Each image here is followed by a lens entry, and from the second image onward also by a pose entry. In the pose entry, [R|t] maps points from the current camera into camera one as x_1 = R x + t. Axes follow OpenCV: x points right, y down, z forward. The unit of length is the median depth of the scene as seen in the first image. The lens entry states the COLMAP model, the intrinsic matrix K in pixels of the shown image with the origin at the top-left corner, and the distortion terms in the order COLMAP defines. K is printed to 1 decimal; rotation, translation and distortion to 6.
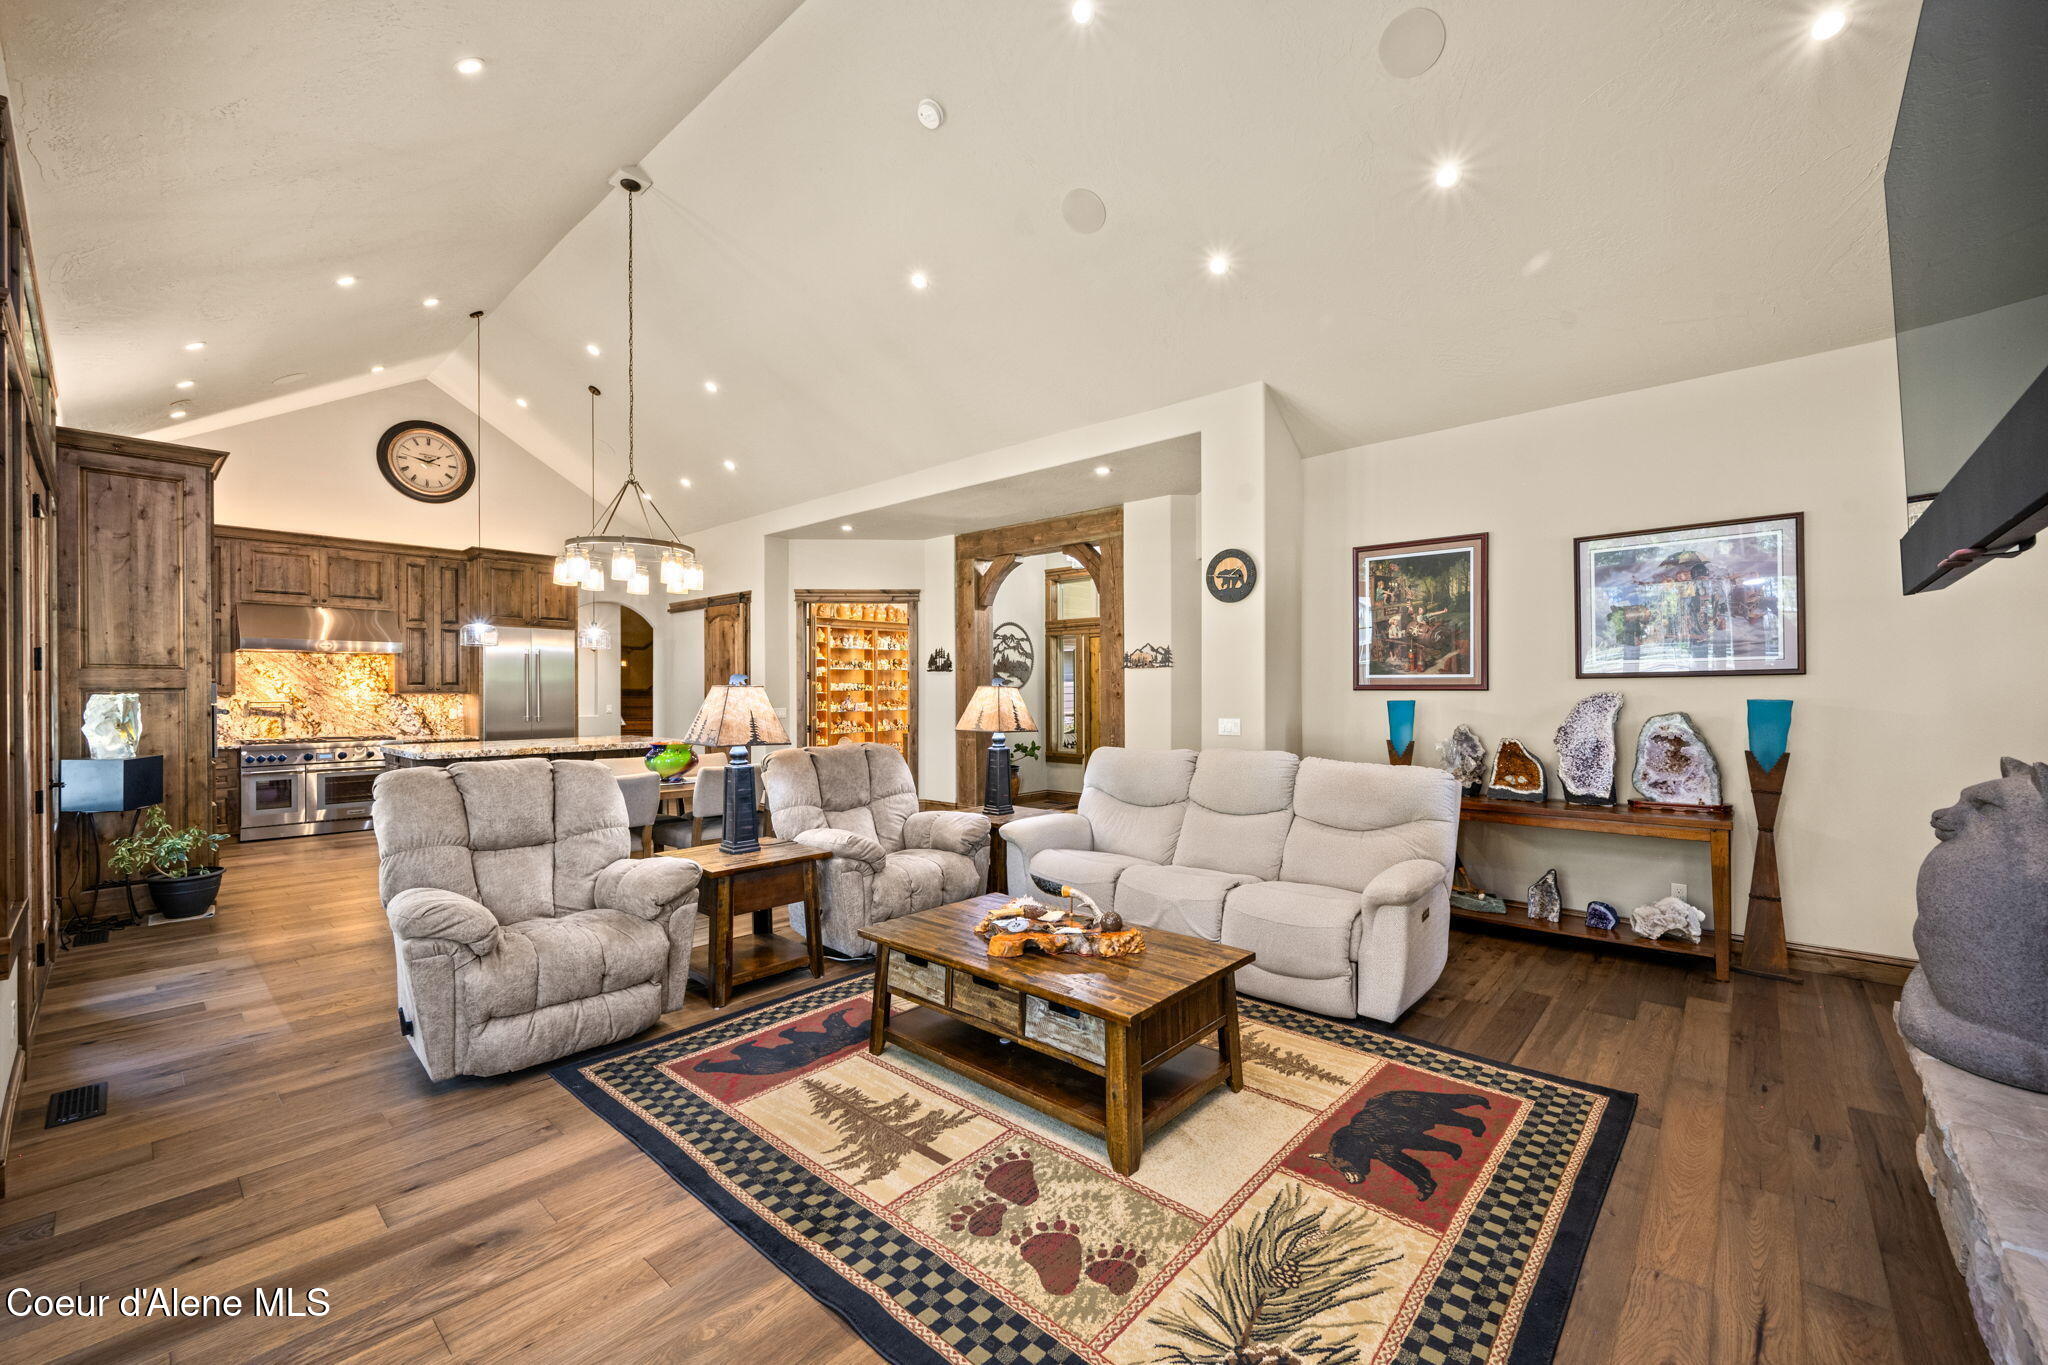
lens RADIAL K [[811.6, 0, 1024.0], [0, 811.6, 682.5], [0, 0, 1]] dist [-0.000077, -0.000097]
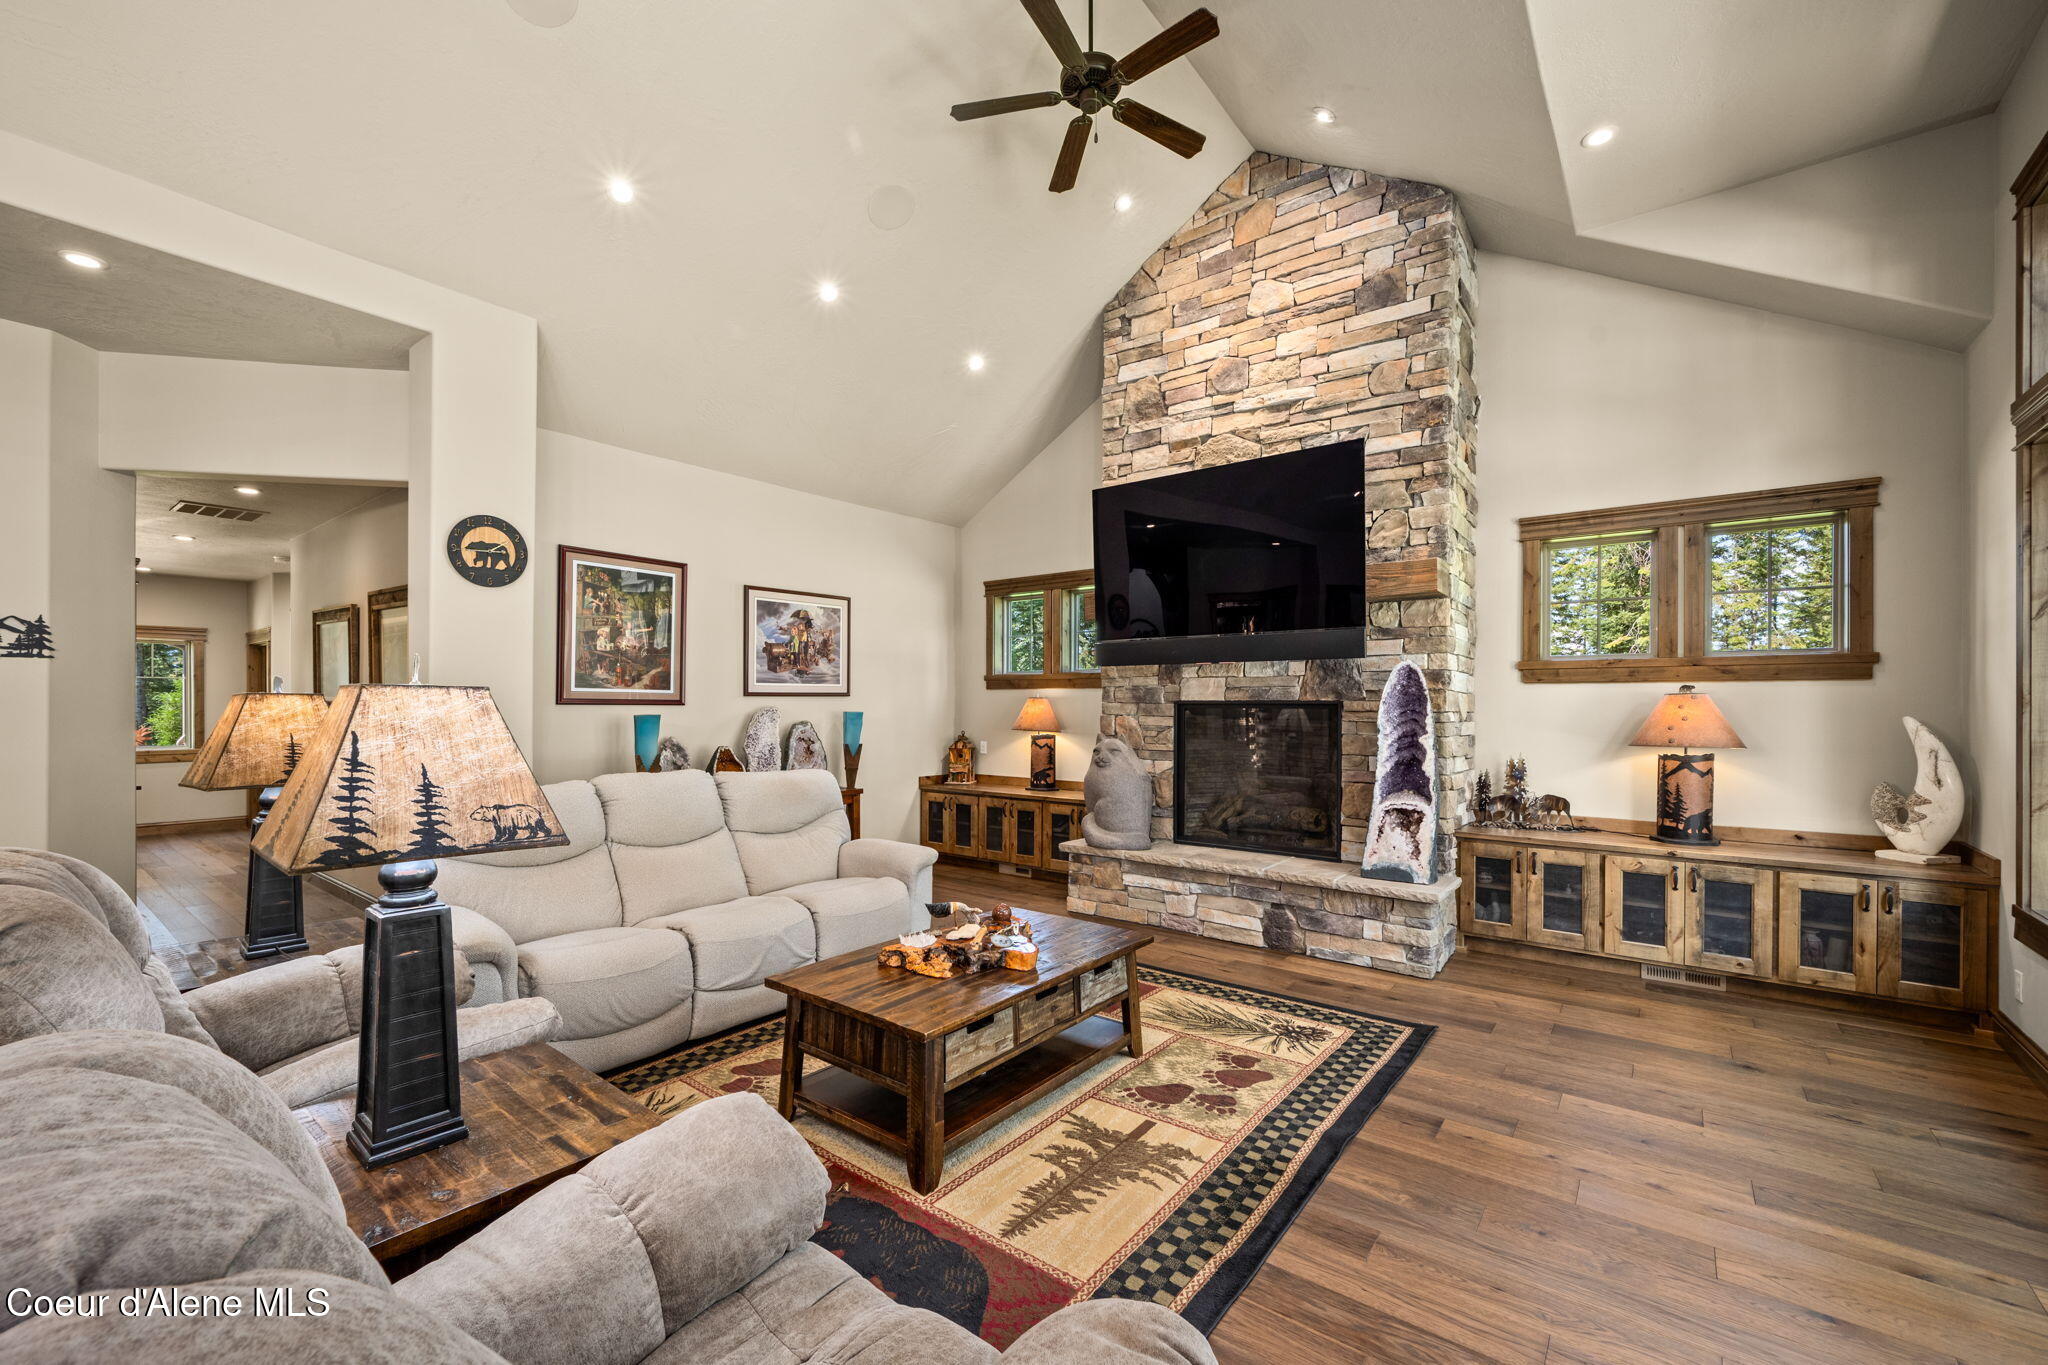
lens RADIAL K [[831.2, 0, 1026.7], [0, 831.2, 704.4], [0, 0, 1]] dist [-0.000602, -0.000057]
pose [[-0.069027, 0.003888, 0.997607, -1.068120], [-0.013613, 0.999896, -0.004838, 0.013787], [-0.997522, -0.013915, -0.068967, 1.083888]]
